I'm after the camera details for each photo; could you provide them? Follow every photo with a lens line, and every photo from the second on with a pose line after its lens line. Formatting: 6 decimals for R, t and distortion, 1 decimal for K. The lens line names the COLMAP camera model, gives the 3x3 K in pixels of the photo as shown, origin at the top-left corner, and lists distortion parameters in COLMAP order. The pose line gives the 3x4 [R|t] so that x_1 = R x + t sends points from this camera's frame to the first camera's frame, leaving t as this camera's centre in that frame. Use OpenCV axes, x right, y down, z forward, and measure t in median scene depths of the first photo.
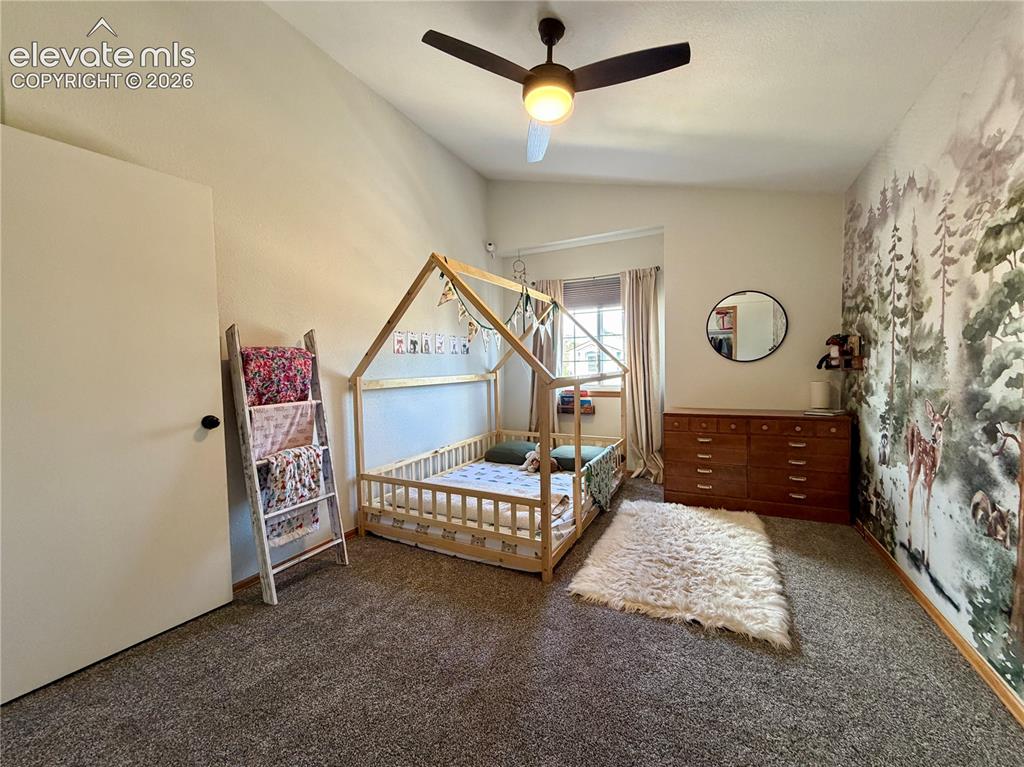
lens RADIAL K [[408.1, 0, 509.7], [0, 408.1, 383.8], [0, 0, 1]] dist [0.000204, -0.000027]
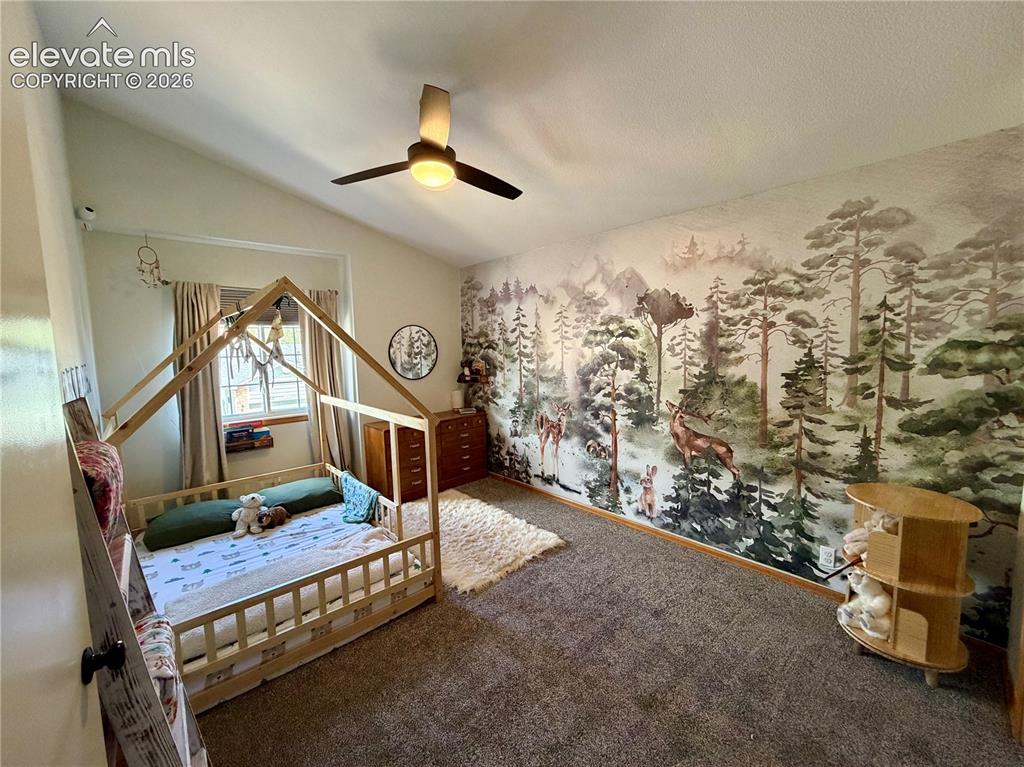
lens RADIAL K [[408.1, 0, 509.7], [0, 408.1, 383.8], [0, 0, 1]] dist [0.000204, -0.000027]
pose [[0.356733, -0.080049, 0.930770, -0.871039], [0.057962, 0.996299, 0.063469, -0.174871], [-0.932406, 0.031308, 0.360053, 0.416475]]
